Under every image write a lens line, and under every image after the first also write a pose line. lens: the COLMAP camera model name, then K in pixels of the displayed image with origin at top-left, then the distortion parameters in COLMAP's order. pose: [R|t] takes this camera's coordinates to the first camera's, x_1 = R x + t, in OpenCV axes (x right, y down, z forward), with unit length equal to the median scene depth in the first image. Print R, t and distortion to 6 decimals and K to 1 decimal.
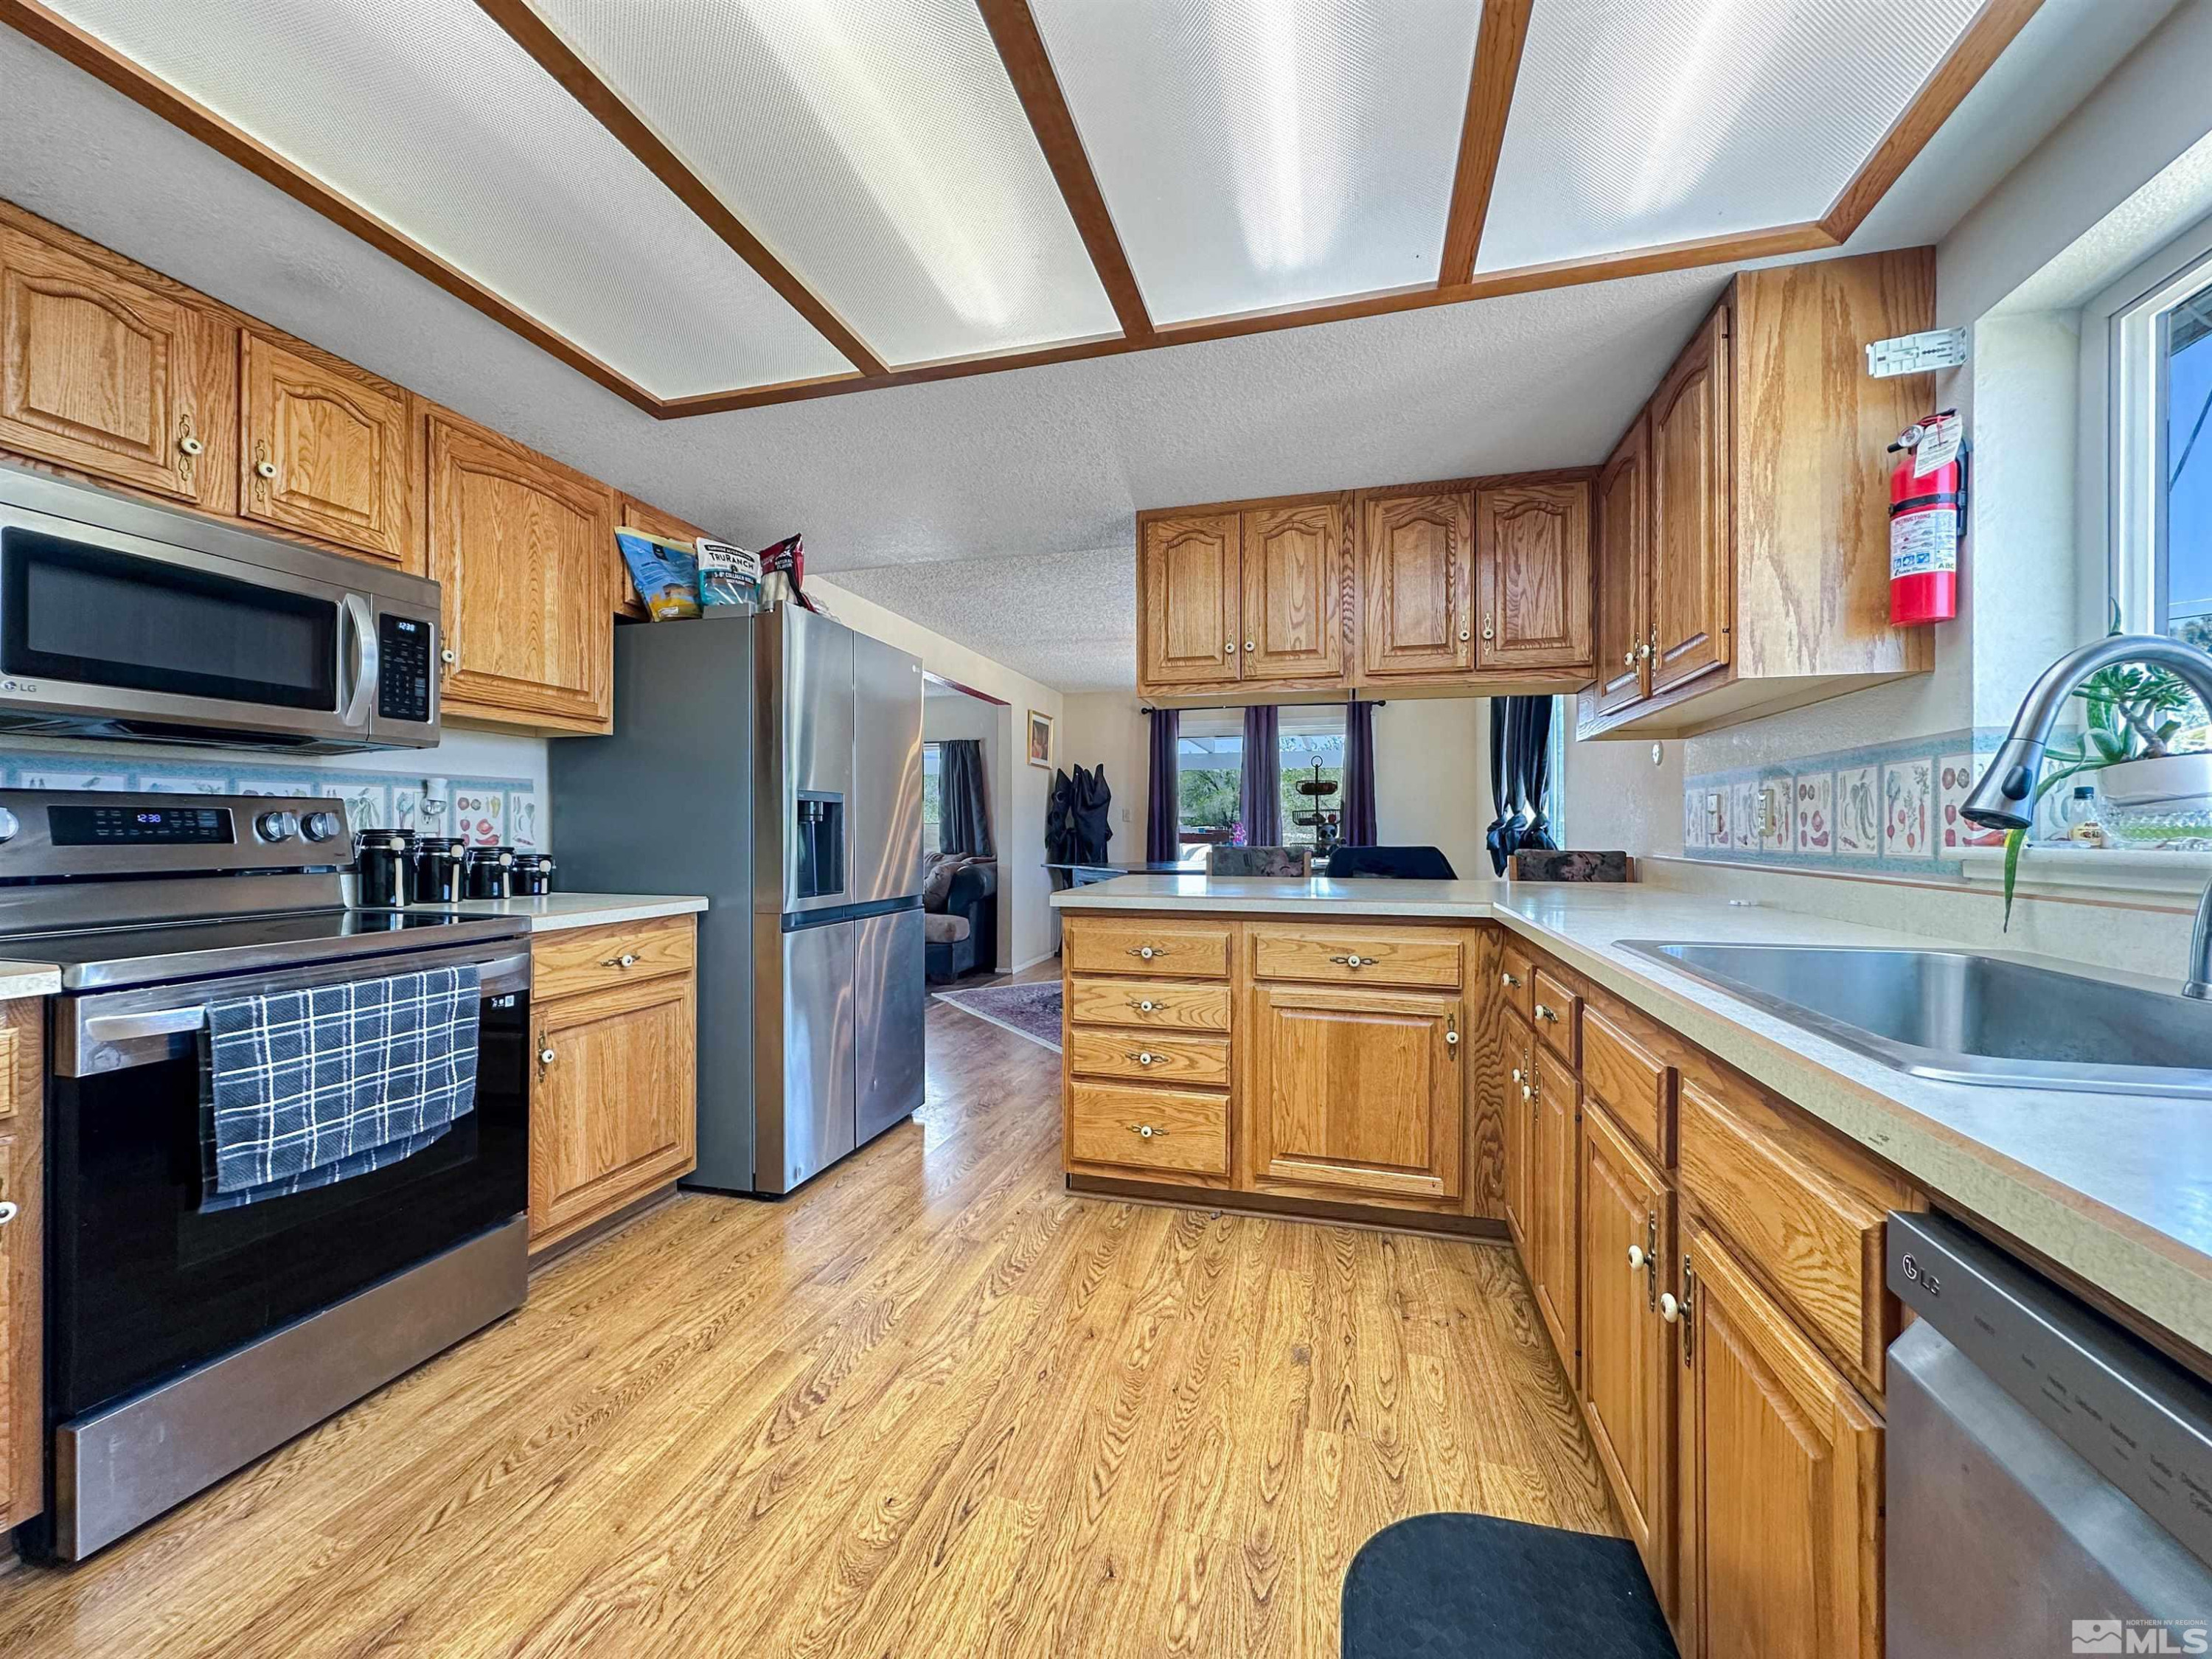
lens RADIAL K [[893.0, 0, 1103.4], [0, 893.0, 830.4], [0, 0, 1]] dist [-0.000793, -0.000044]
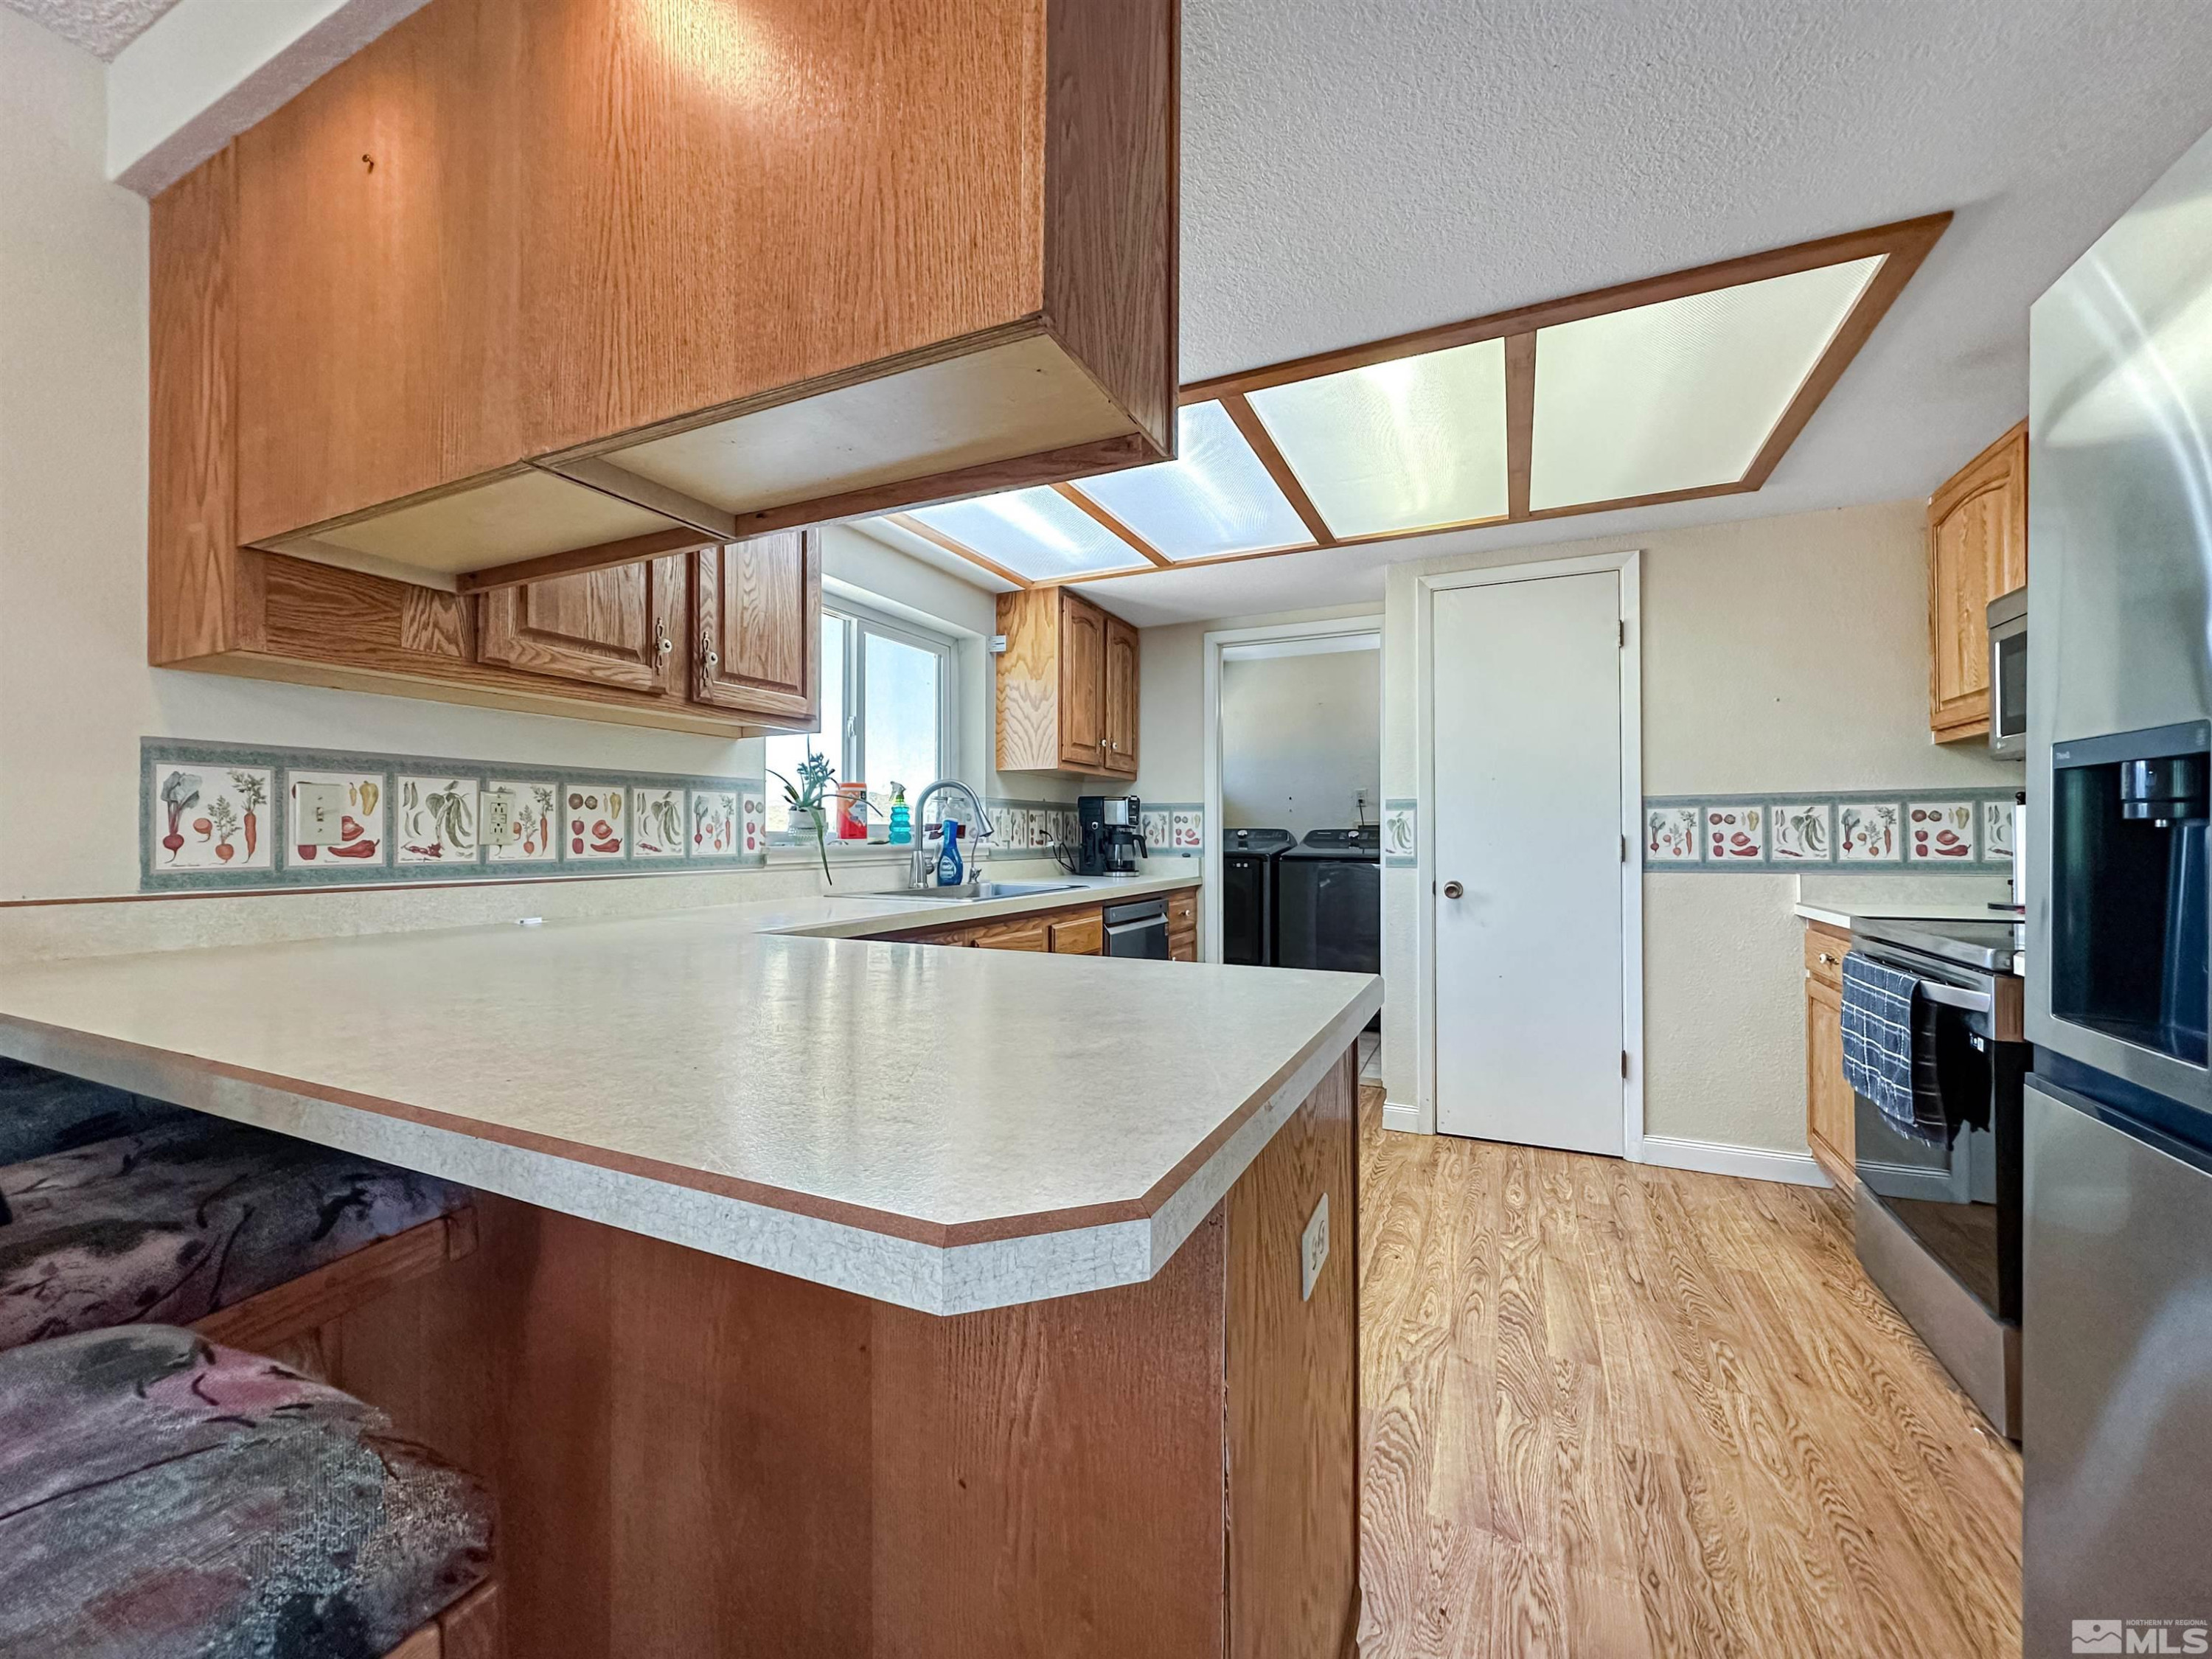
lens RADIAL K [[893.0, 0, 1106.9], [0, 893.0, 832.4], [0, 0, 1]] dist [-0.000793, -0.000044]
pose [[-0.986437, -0.001904, 0.164132, 0.012566], [-0.002584, 0.999989, -0.003928, -0.004898], [-0.164123, -0.004299, -0.986431, 2.273056]]
